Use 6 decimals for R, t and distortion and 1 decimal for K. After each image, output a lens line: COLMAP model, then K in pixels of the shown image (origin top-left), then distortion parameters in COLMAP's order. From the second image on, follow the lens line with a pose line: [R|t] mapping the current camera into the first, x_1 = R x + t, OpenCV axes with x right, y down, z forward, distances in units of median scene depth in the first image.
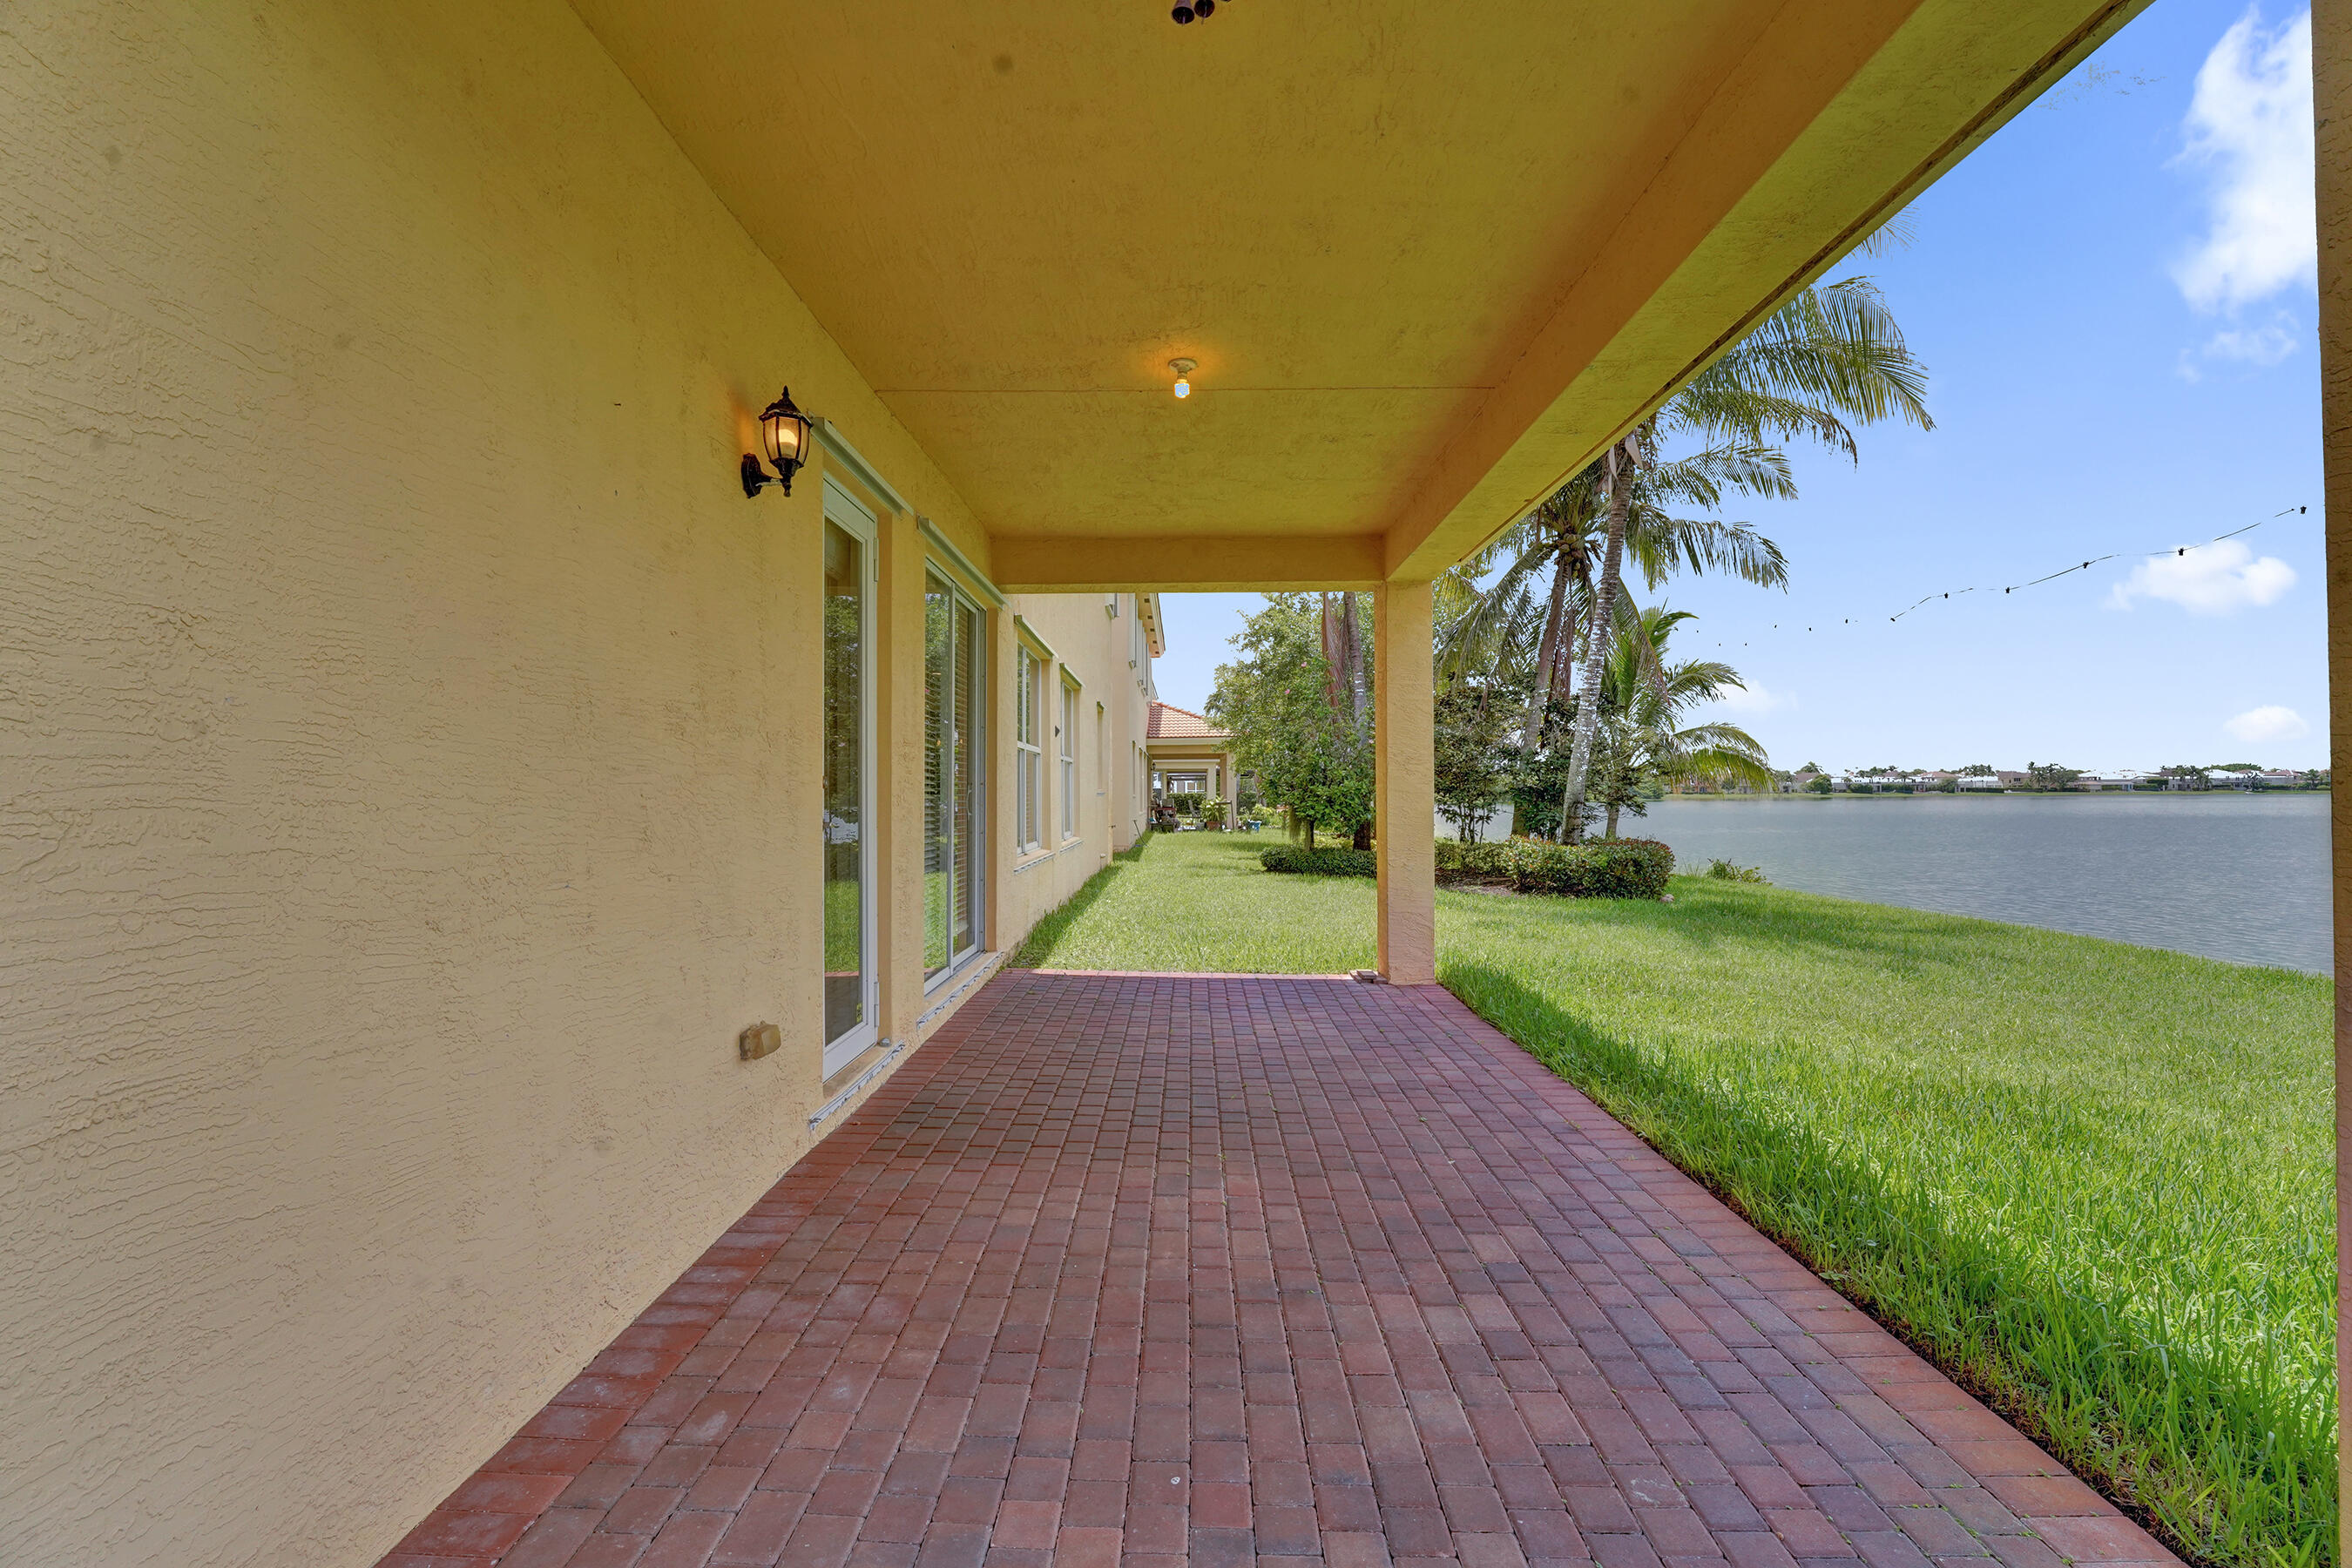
lens RADIAL K [[962.5, 0, 1173.1], [0, 962.5, 779.2], [0, 0, 1]] dist [-0.030955, 0.003695]
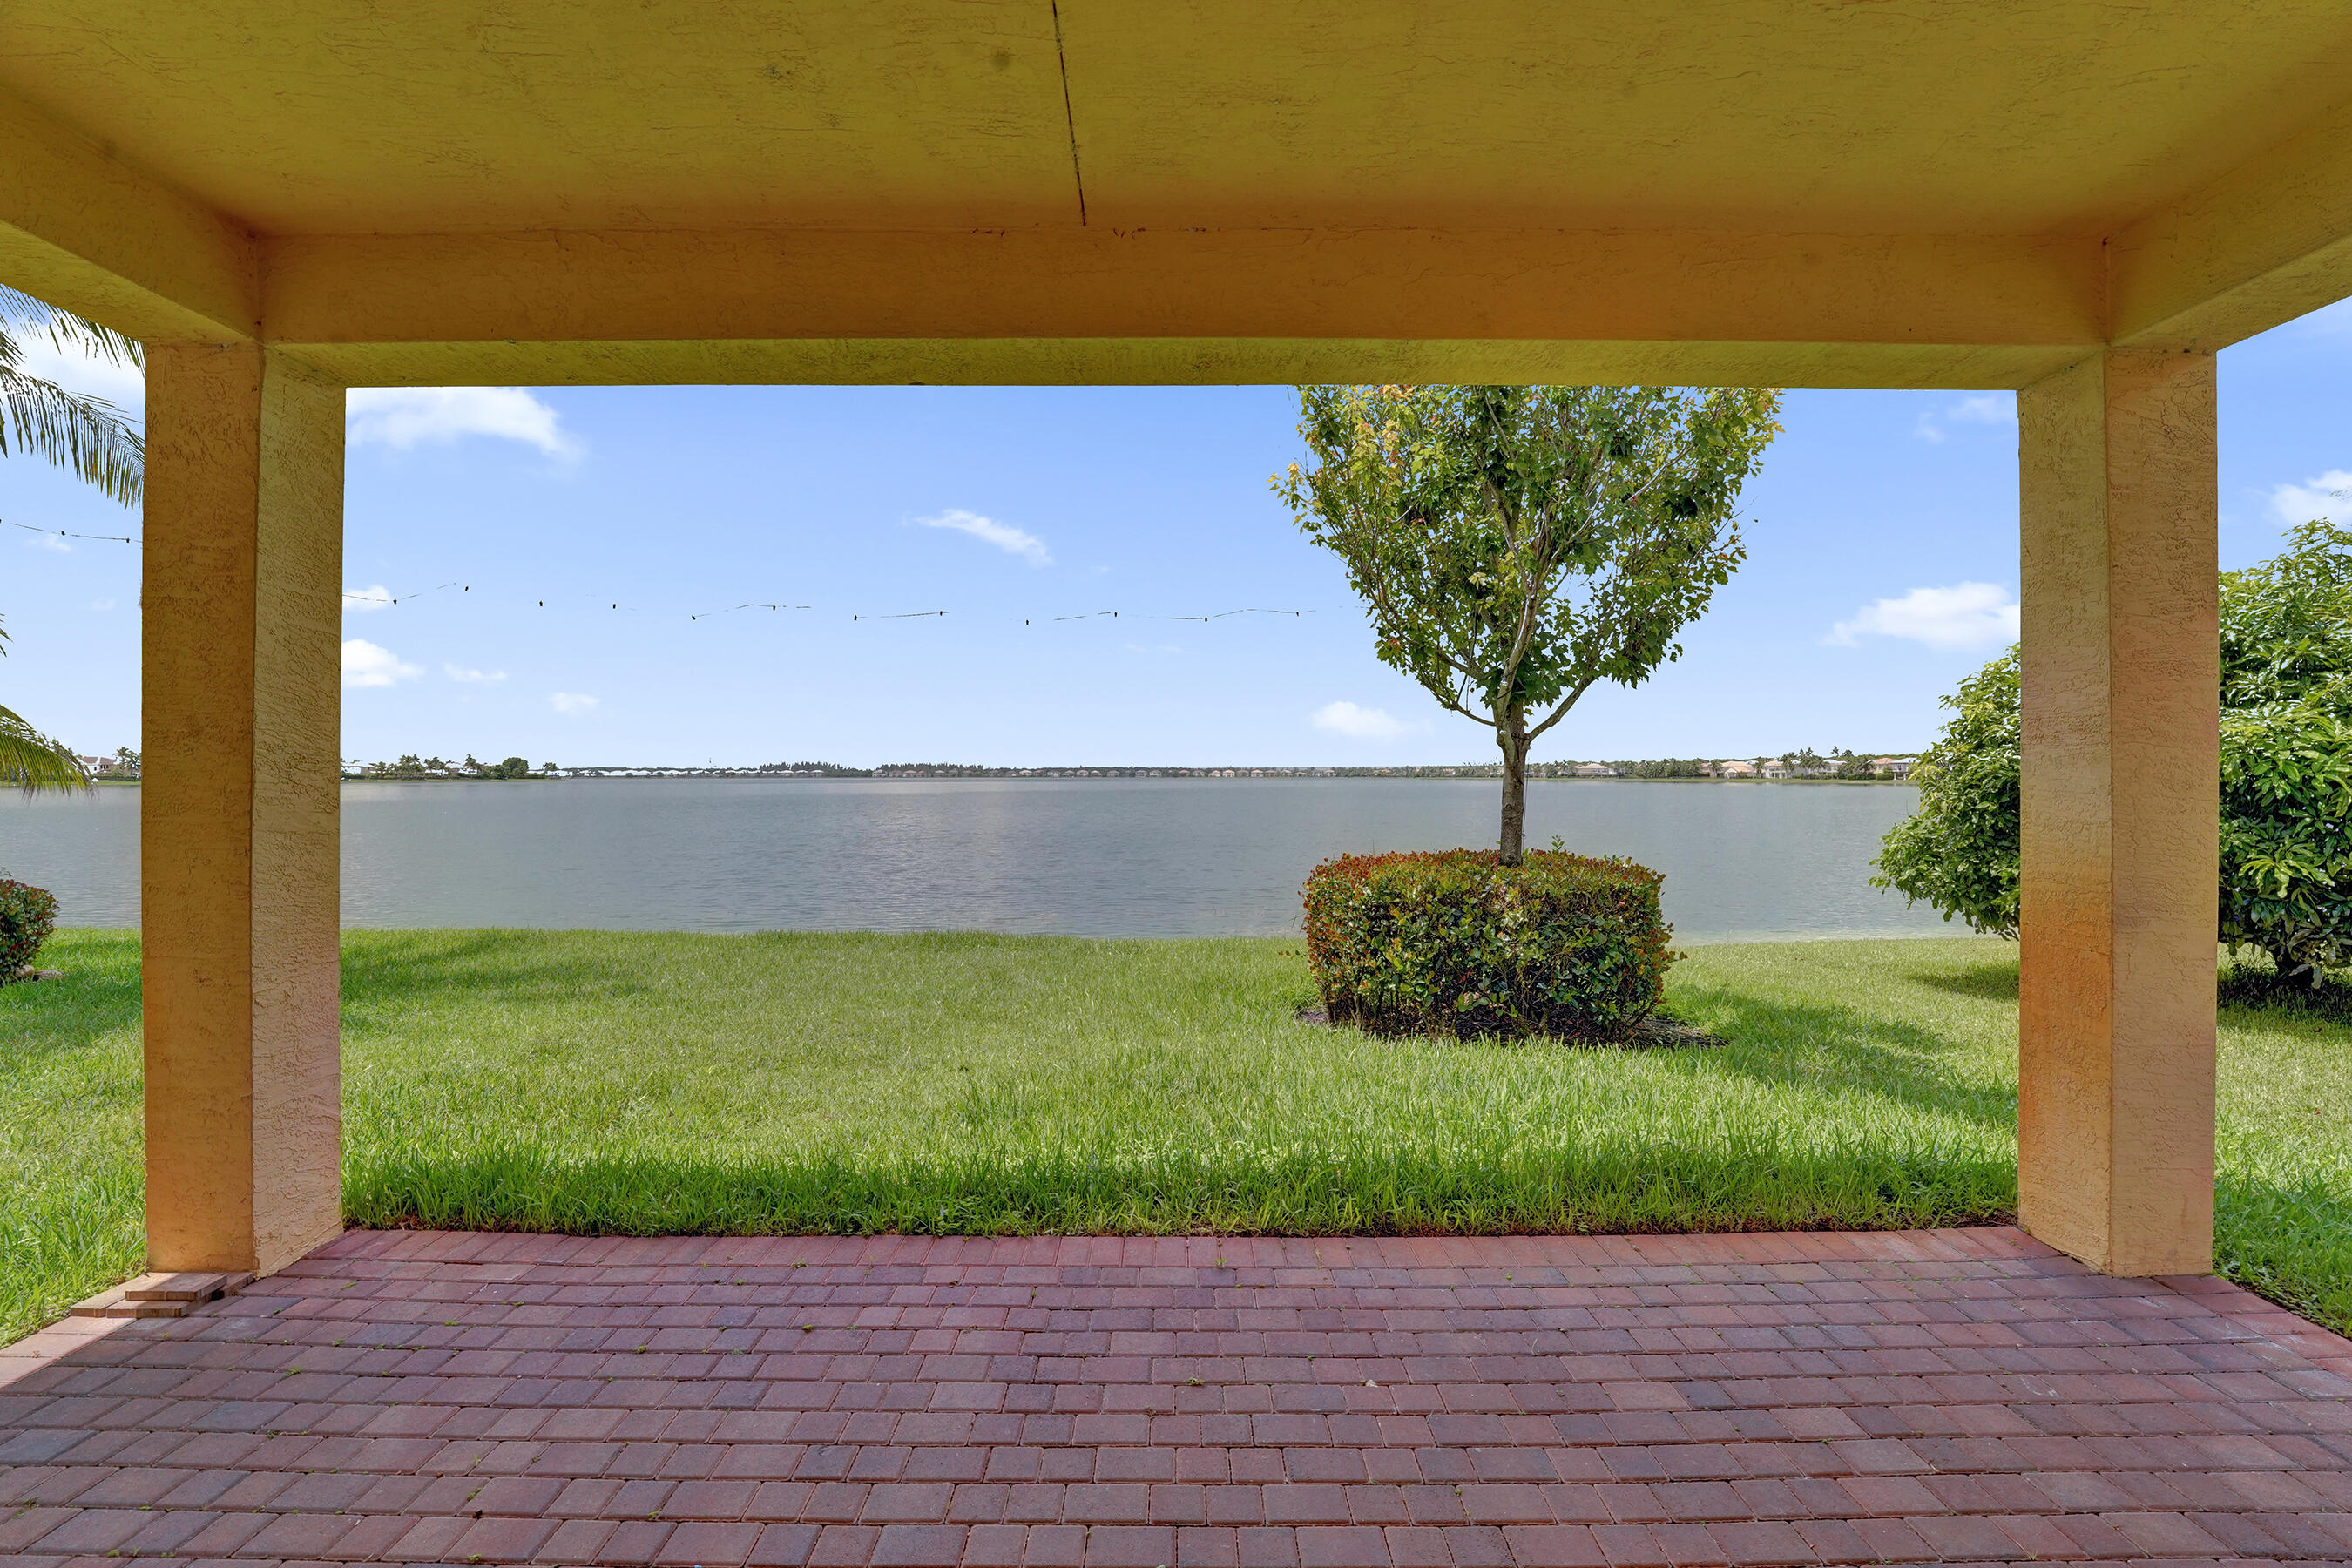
lens RADIAL K [[962.5, 0, 1173.1], [0, 962.5, 779.2], [0, 0, 1]] dist [-0.030955, 0.003695]
pose [[-0.017928, 0.001855, 0.999838, -0.353525], [-0.013810, 0.999902, -0.002103, -0.030414], [-0.999744, -0.013846, -0.017900, 1.043227]]
